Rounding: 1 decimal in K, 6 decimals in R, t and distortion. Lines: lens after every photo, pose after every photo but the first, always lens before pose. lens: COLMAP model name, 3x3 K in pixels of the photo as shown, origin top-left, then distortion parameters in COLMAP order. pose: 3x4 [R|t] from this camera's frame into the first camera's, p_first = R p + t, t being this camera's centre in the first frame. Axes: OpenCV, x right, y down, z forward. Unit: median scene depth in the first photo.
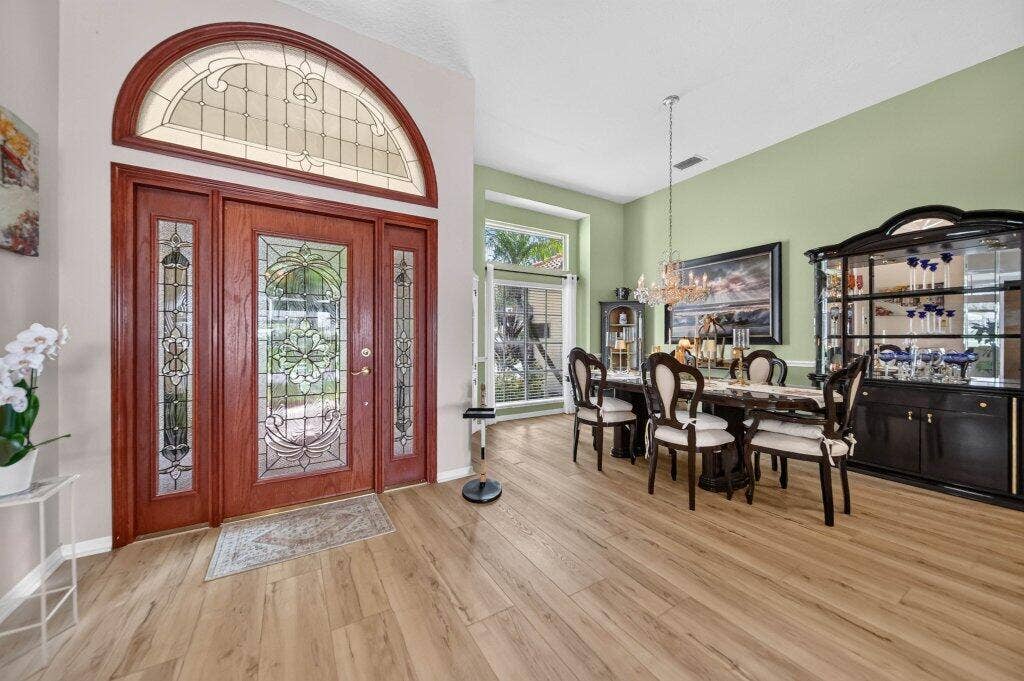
lens RADIAL K [[361.9, 0, 512.0], [0, 361.9, 340.5], [0, 0, 1]] dist [-0.008809, -0.000092]
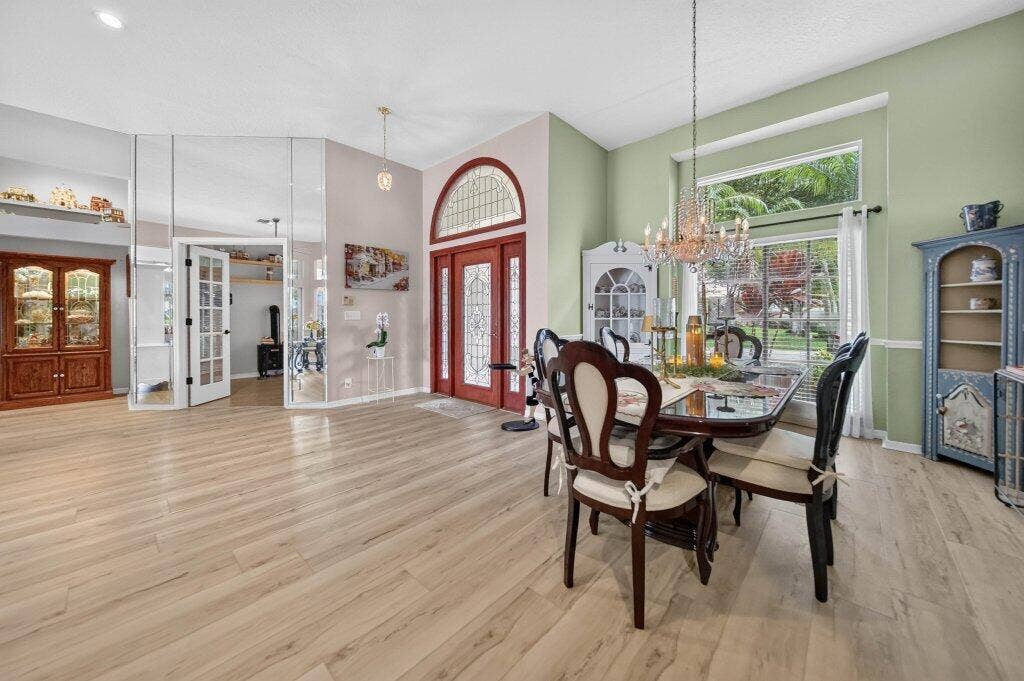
lens RADIAL K [[372.3, 0, 512.3], [0, 372.3, 318.3], [0, 0, 1]] dist [-0.000065, -0.000018]
pose [[0.278647, 0.003158, -0.960388, 1.587963], [0.003243, 0.999986, 0.004229, 0.000360], [0.960388, -0.004293, 0.278633, 0.719340]]
